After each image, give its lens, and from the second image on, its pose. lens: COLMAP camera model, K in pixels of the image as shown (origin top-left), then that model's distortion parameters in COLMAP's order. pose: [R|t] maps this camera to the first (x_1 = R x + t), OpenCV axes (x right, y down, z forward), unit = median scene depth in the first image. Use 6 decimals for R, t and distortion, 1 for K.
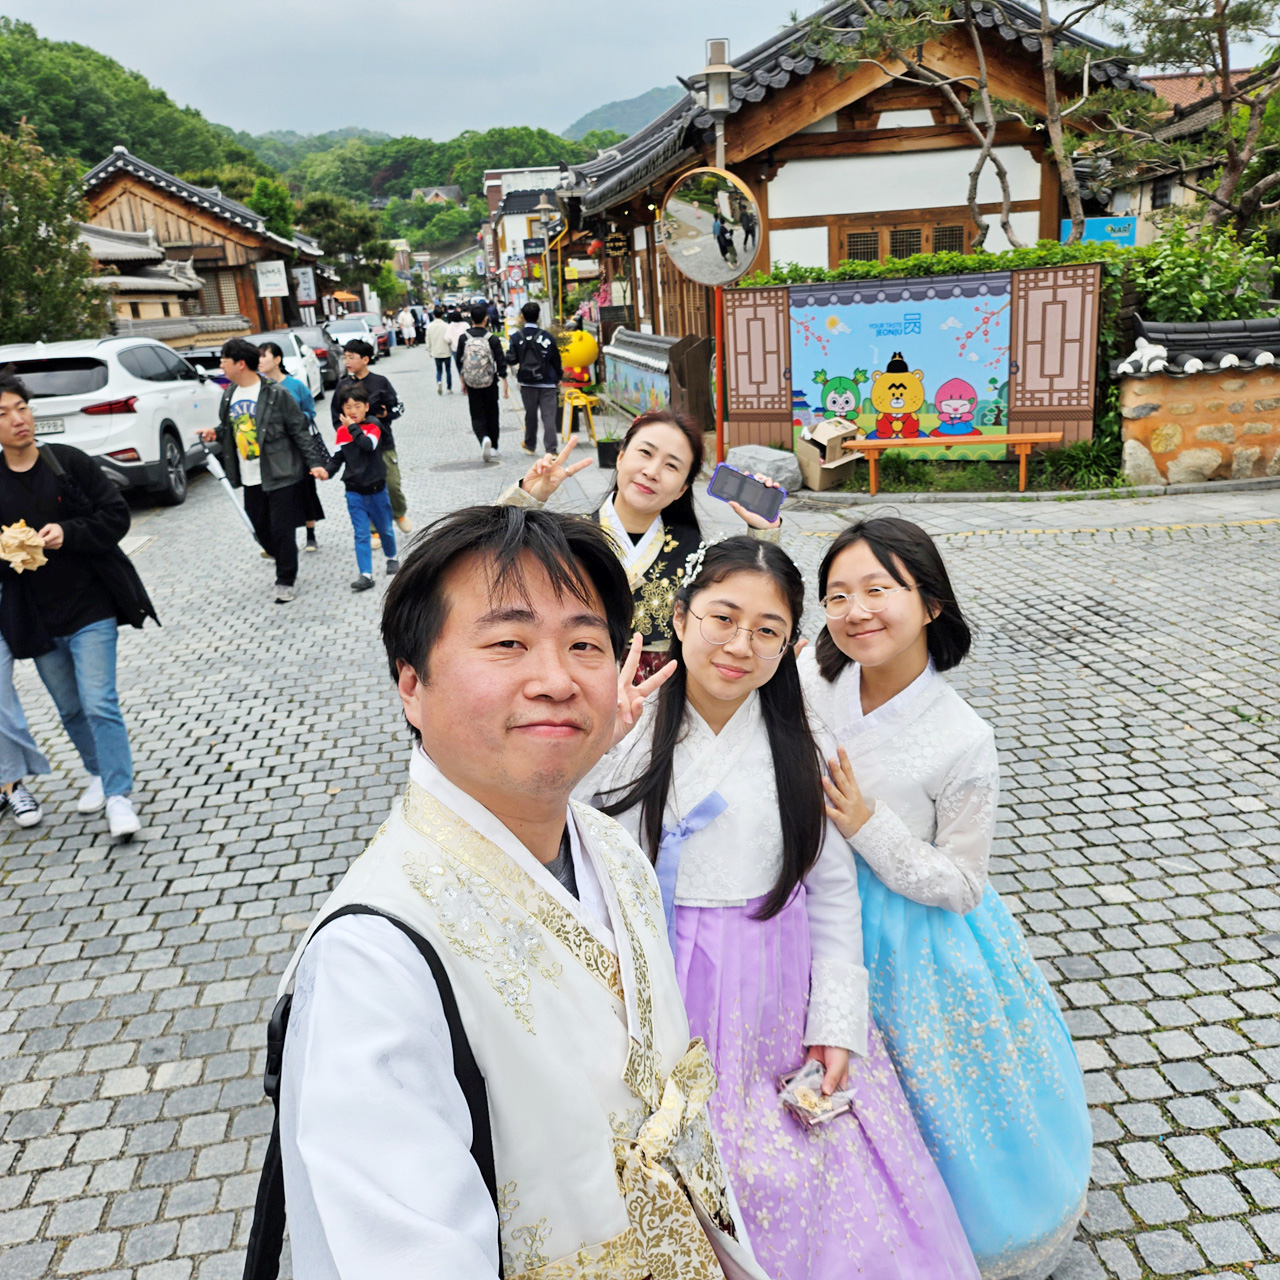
lens RADIAL K [[1204.5, 0, 654.2], [0, 1204.5, 641.6], [0, 0, 1]] dist [0.079303, -0.092565]
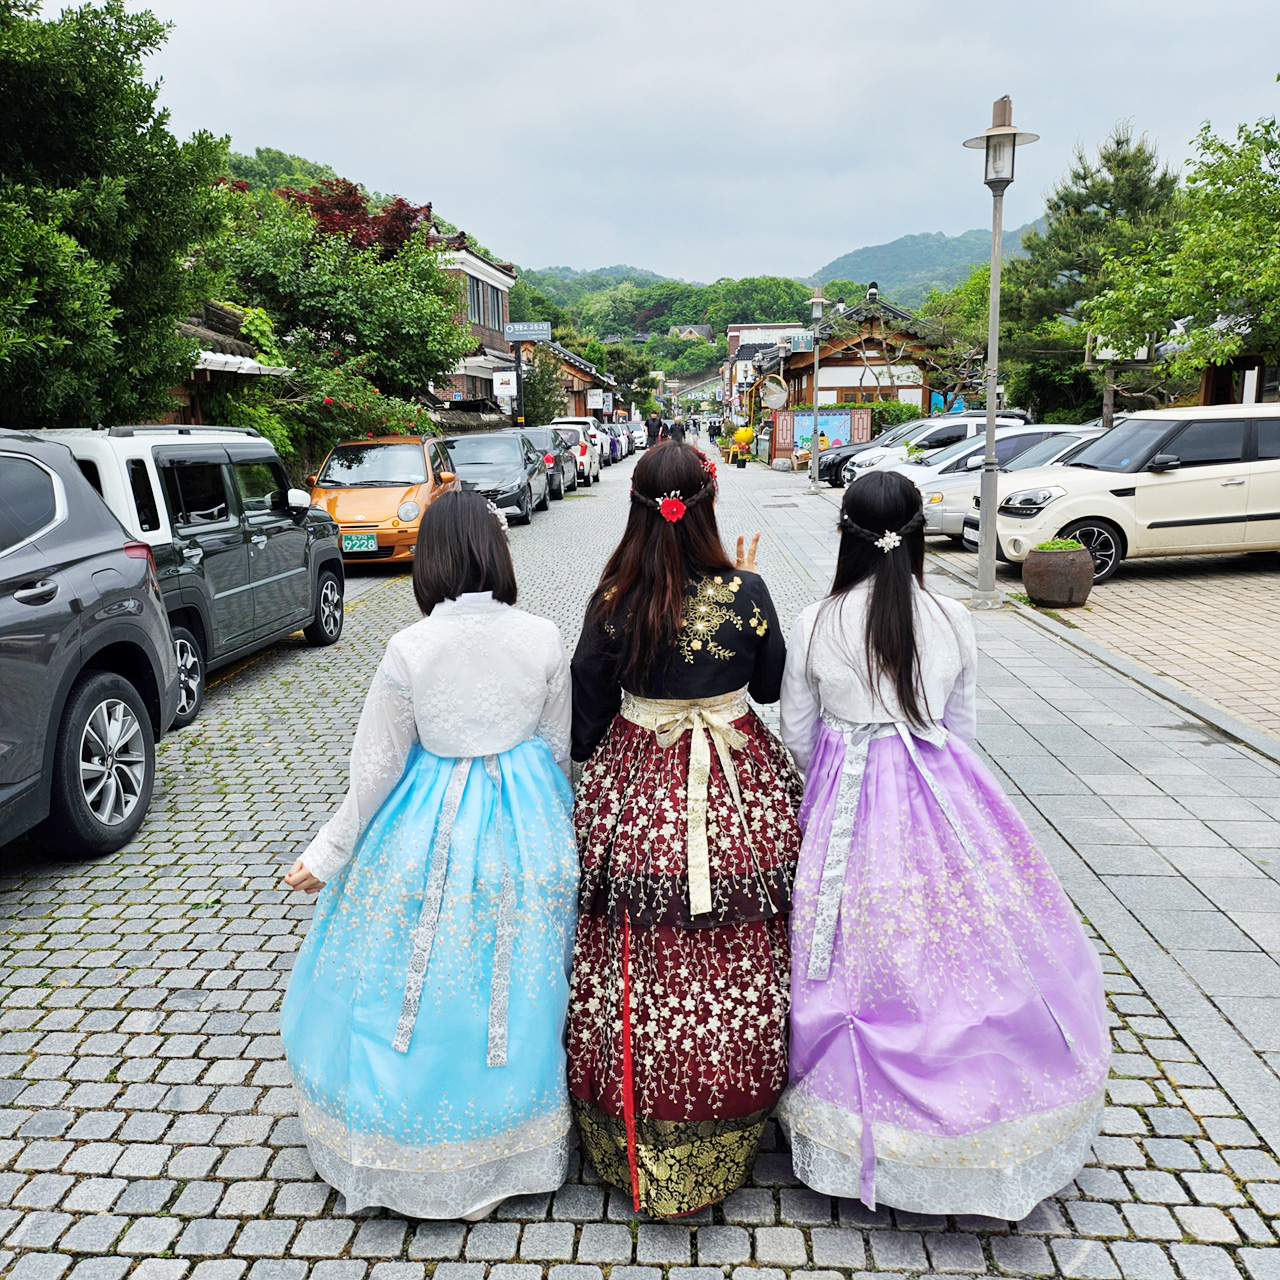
lens RADIAL K [[1204.5, 0, 654.2], [0, 1204.5, 641.6], [0, 0, 1]] dist [0.079303, -0.092565]
pose [[0.980364, 0.084623, -0.178116, 0.403566], [-0.101732, 0.990804, -0.089209, 0.711257], [0.168929, 0.105577, 0.979957, -2.383108]]
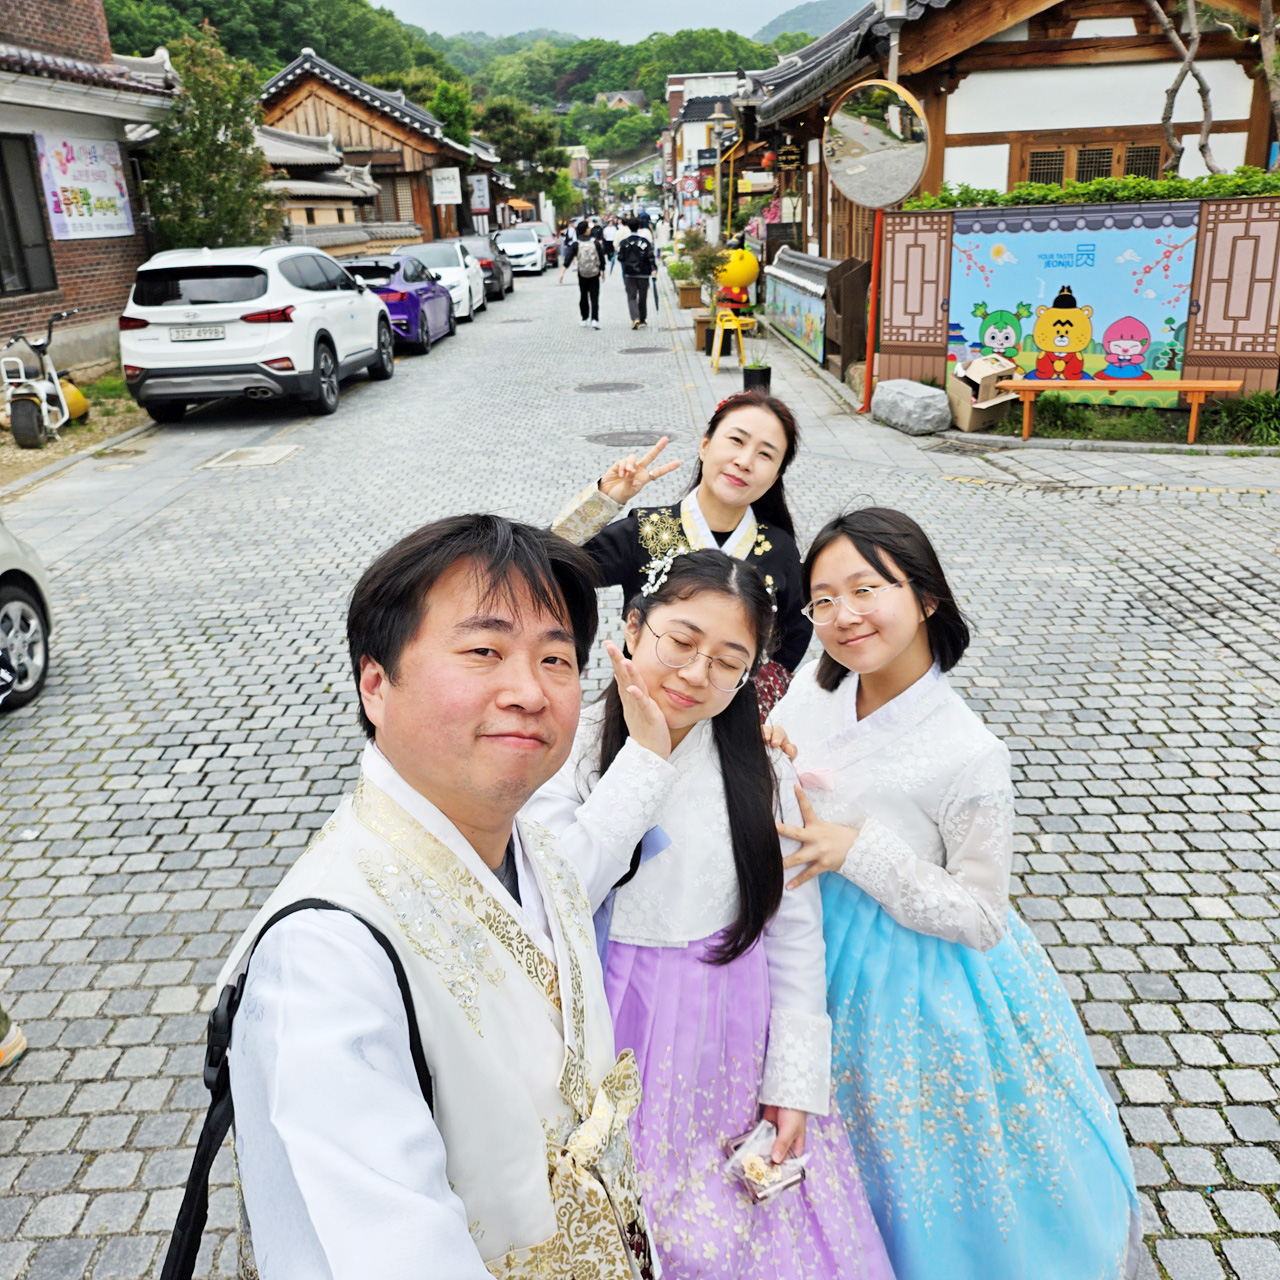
lens RADIAL K [[1204.5, 0, 654.2], [0, 1204.5, 641.6], [0, 0, 1]] dist [0.079303, -0.092565]
pose [[0.989874, 0.070471, -0.123218, 0.022097], [-0.062297, 0.995671, 0.068986, -0.011498], [0.127546, -0.060611, 0.989979, 0.014883]]
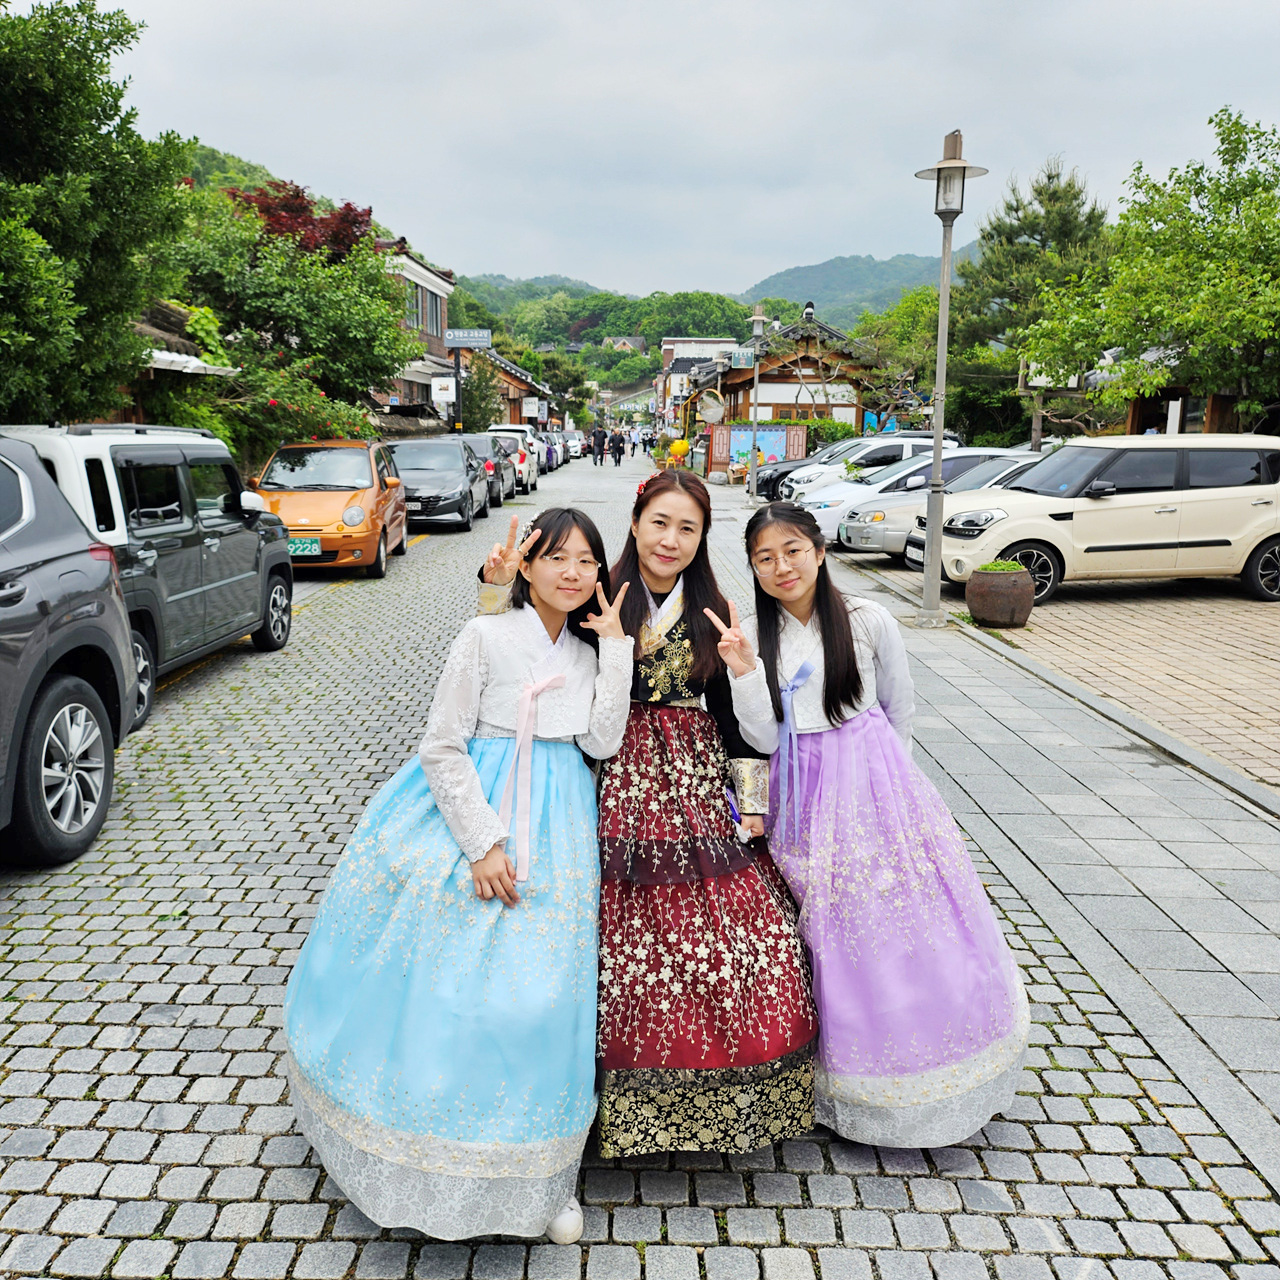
lens RADIAL K [[1208.5, 0, 645.7], [0, 1208.5, 618.5], [0, 0, 1]] dist [0.070127, -0.083753]
pose [[0.986602, 0.101098, -0.128047, 0.384791], [-0.116822, 0.985642, -0.121912, 0.711924], [0.113883, 0.135237, 0.984247, -2.389033]]
